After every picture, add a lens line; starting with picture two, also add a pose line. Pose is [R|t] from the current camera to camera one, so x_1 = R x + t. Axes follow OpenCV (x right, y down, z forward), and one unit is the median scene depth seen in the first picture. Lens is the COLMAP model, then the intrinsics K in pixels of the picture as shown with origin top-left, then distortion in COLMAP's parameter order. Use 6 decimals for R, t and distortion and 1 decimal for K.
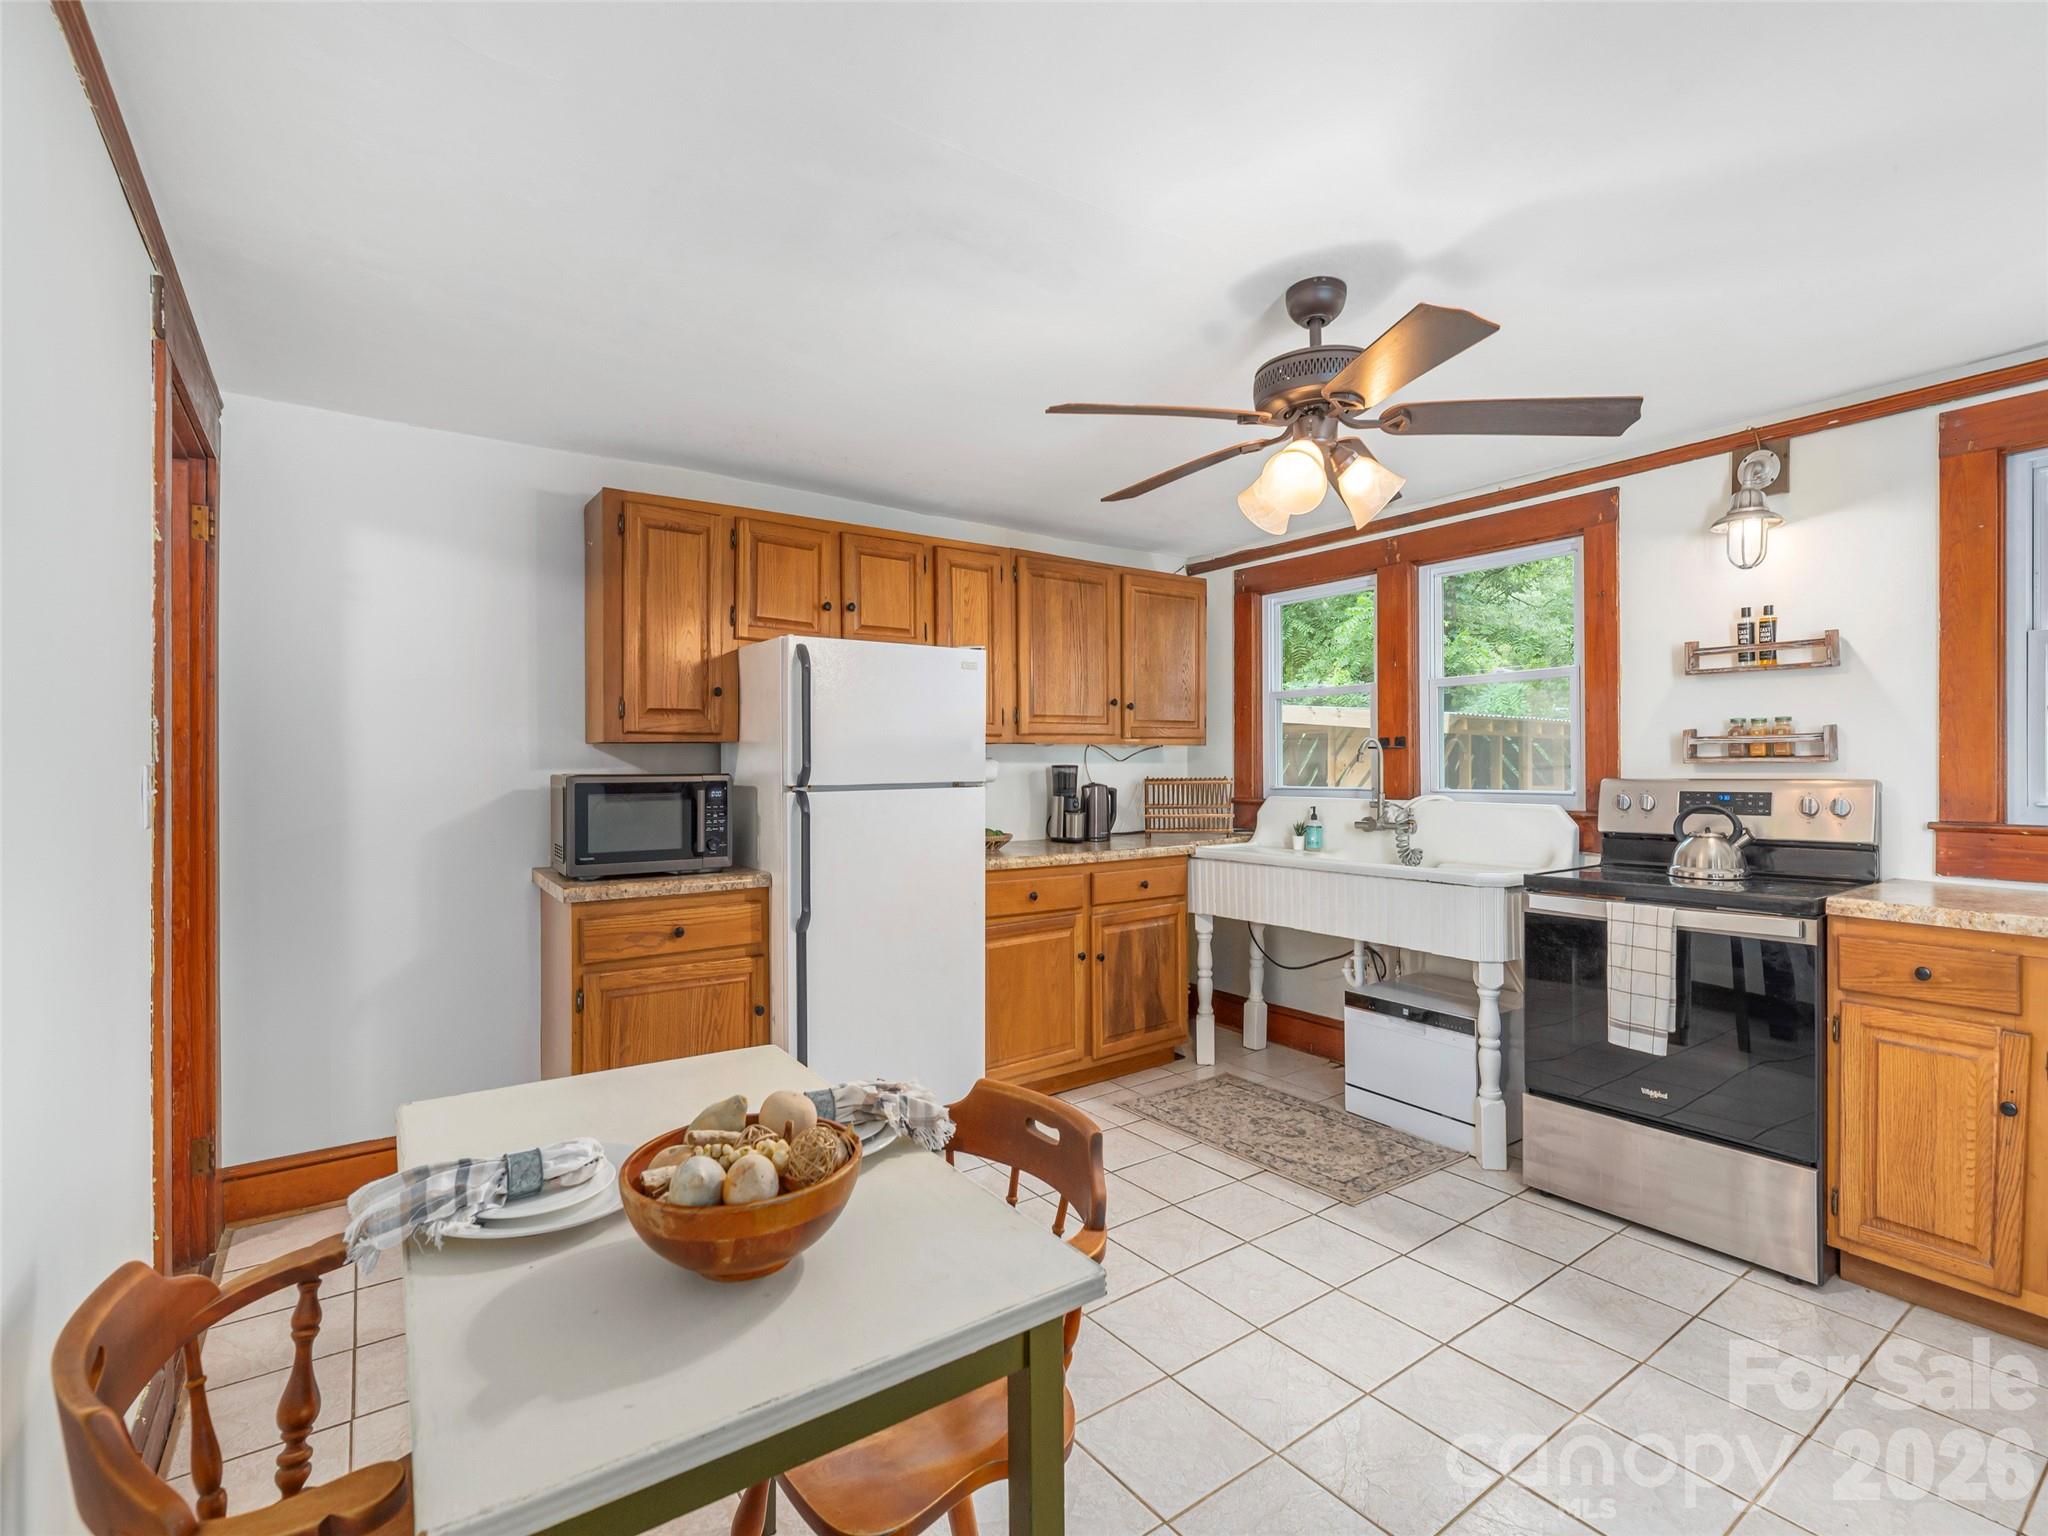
lens RADIAL K [[950.6, 0, 1026.3], [0, 950.6, 761.8], [0, 0, 1]] dist [0.012474, 0.001933]
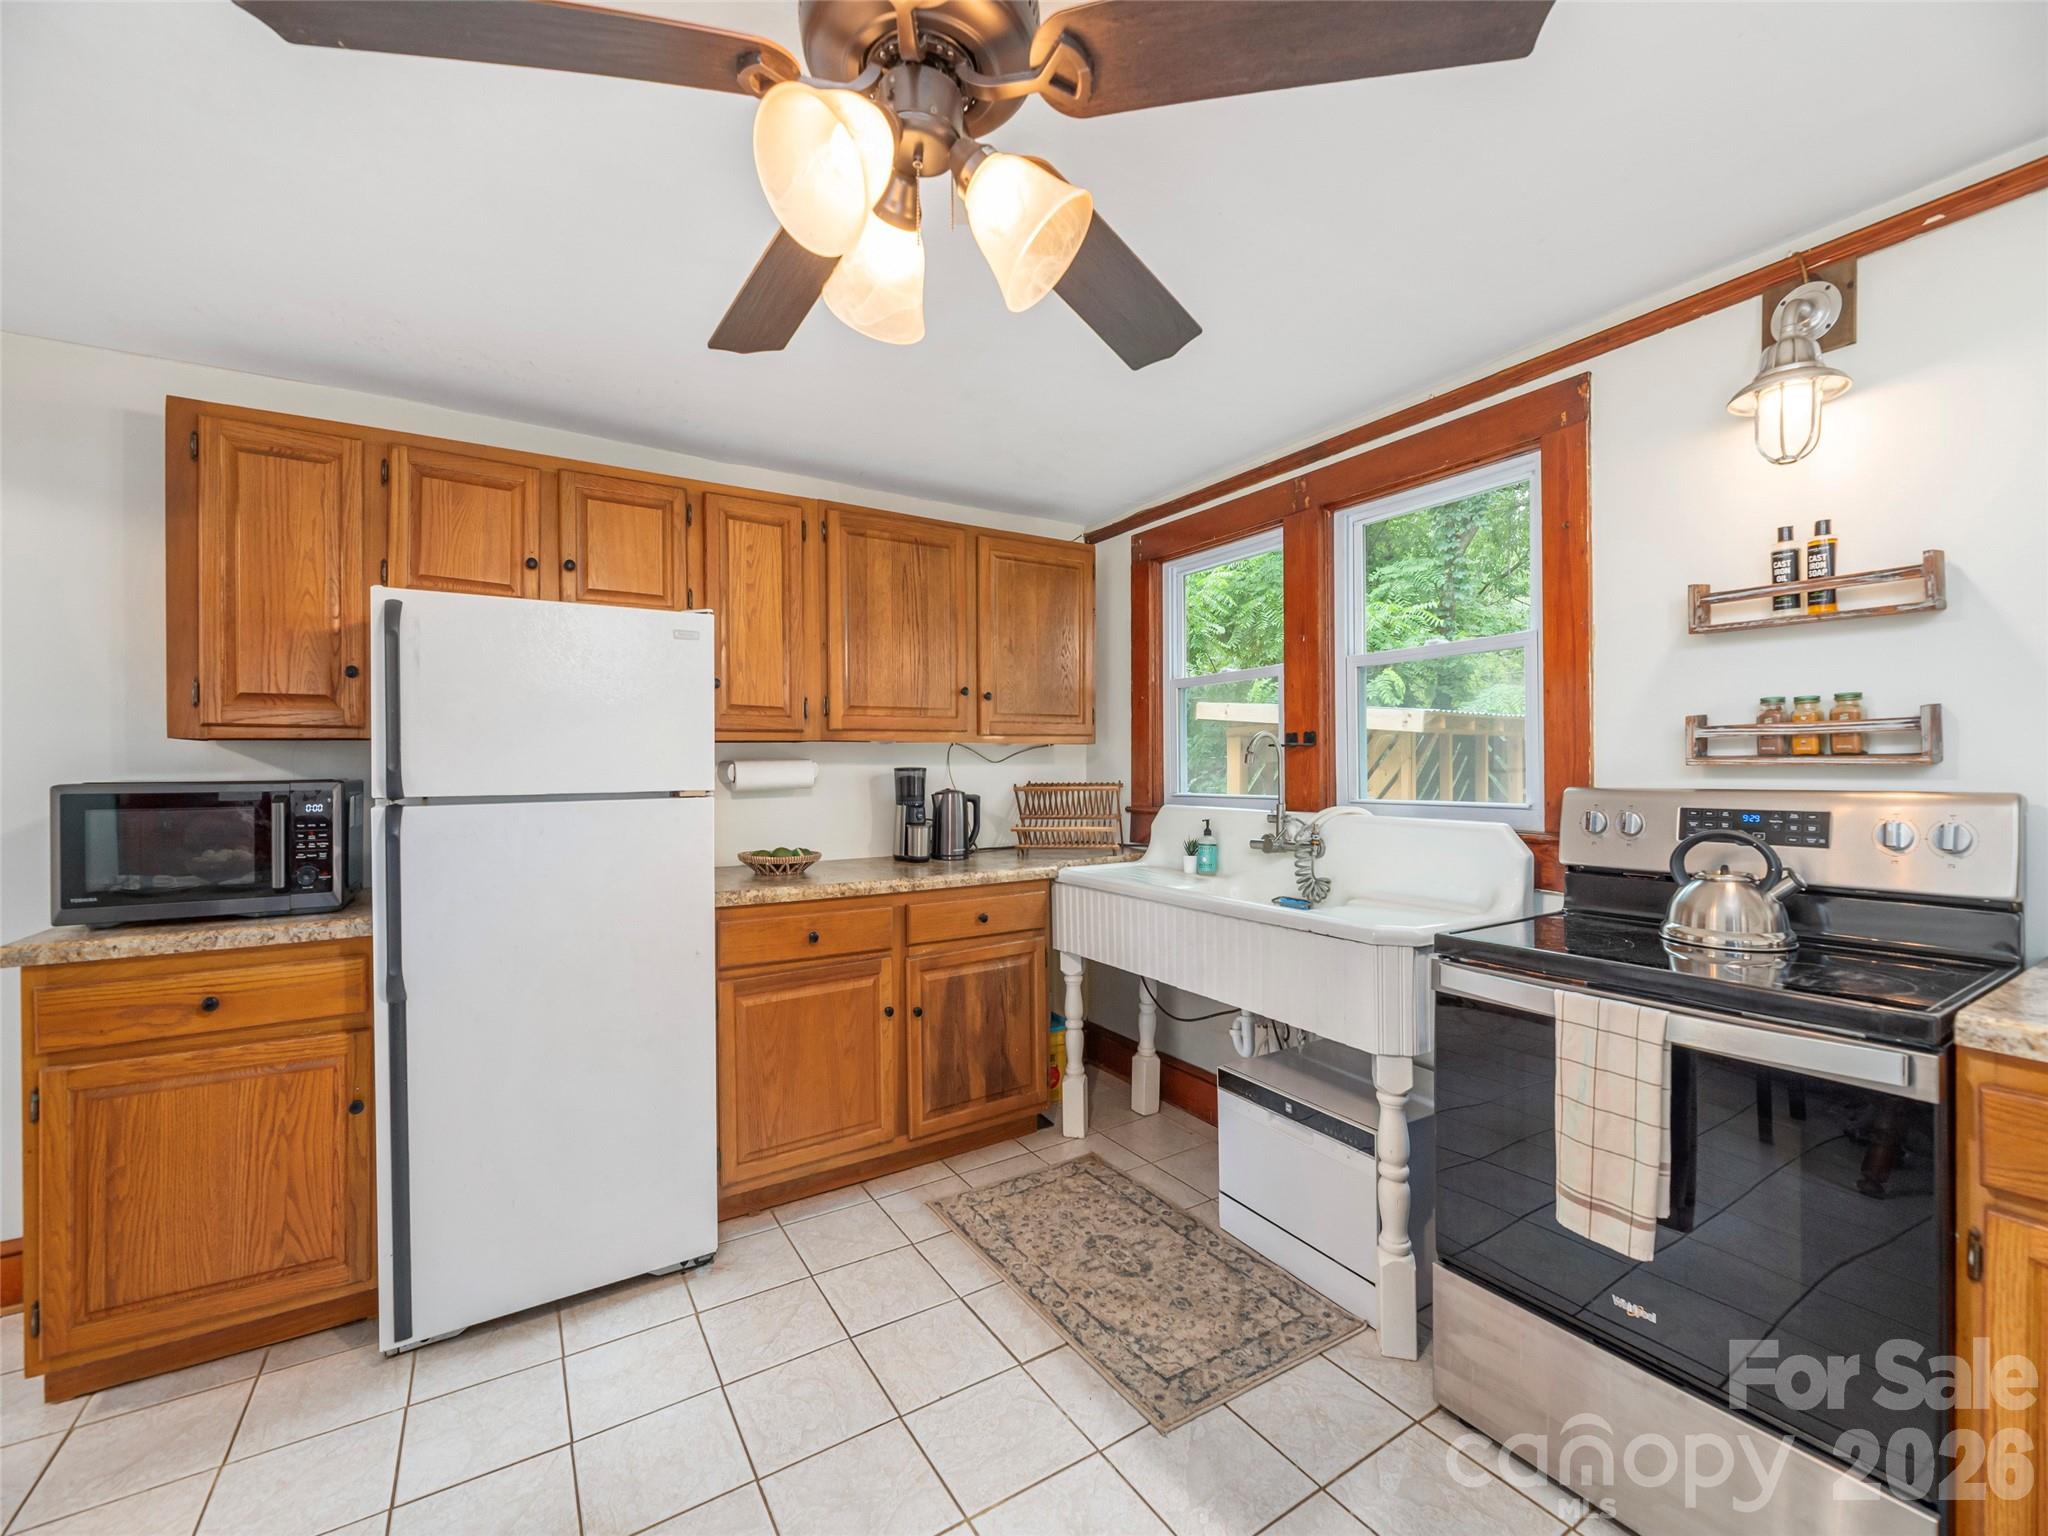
lens RADIAL K [[845.1, 0, 1024.4], [0, 845.1, 765.1], [0, 0, 1]] dist [0.000559, -0.000285]
pose [[0.997992, -0.000221, -0.063342, 0.256262], [0.000362, 0.999998, 0.002205, -0.000439], [0.063342, -0.002224, 0.997989, 0.371587]]
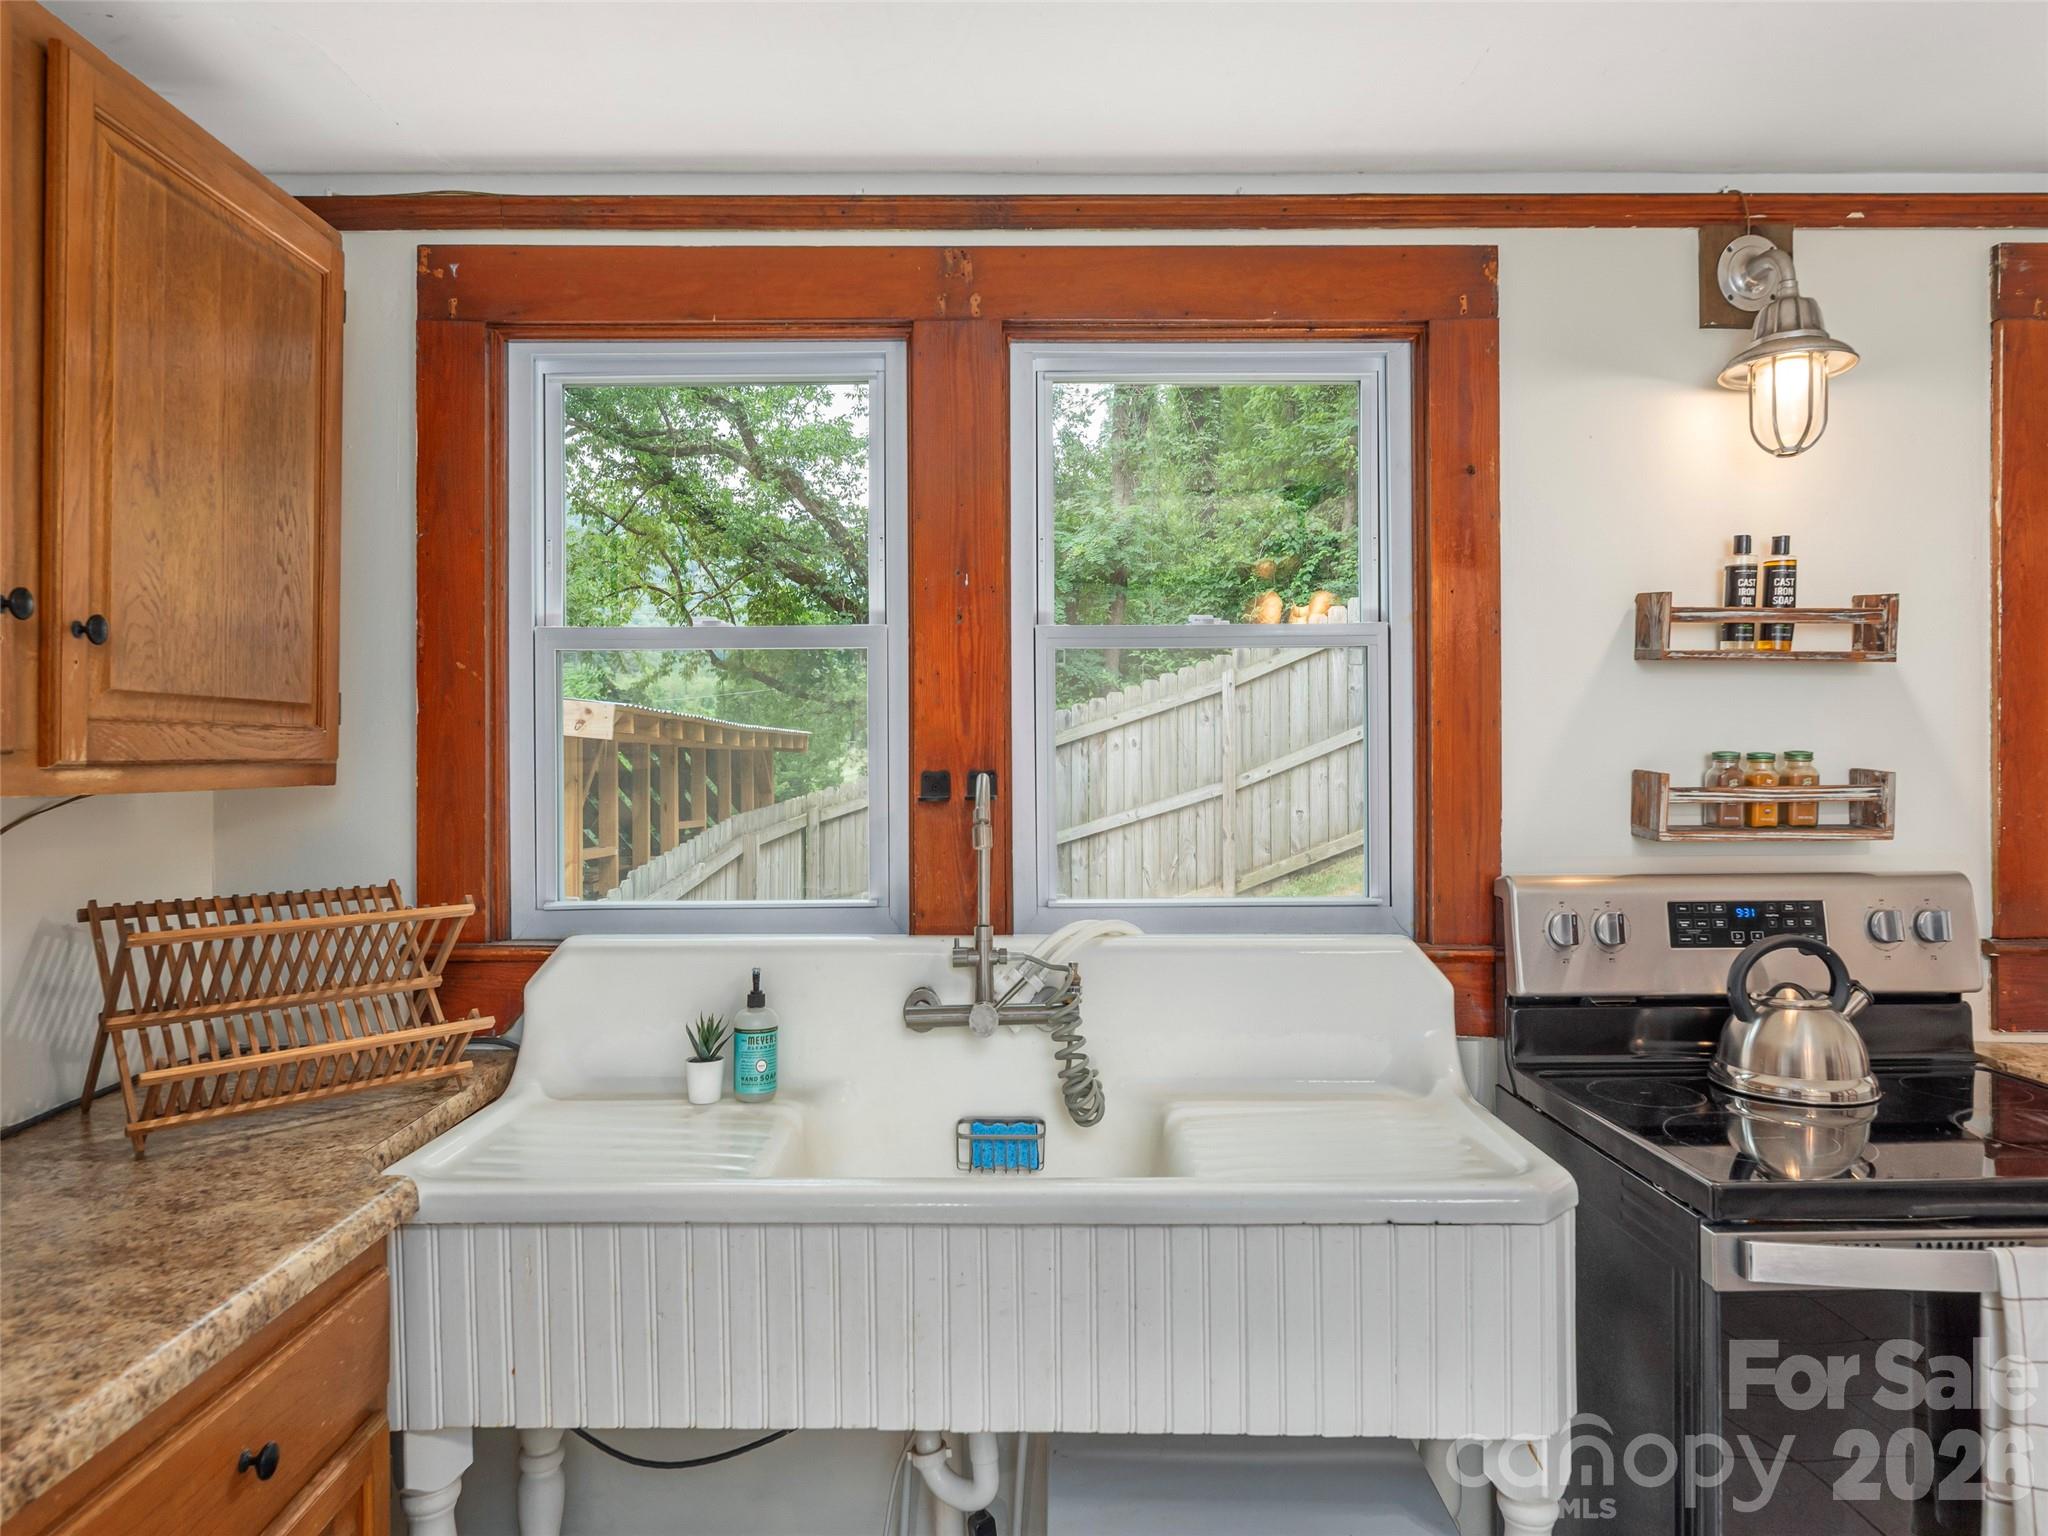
lens RADIAL K [[1232.8, 0, 1027.1], [0, 1232.8, 767.9], [0, 0, 1]] dist [-0.004239, -0.000153]
pose [[0.581993, 0.002203, 0.813191, -0.001440], [-0.001889, 0.999997, -0.001357, -0.033778], [-0.813191, -0.000746, 0.581996, 0.876087]]
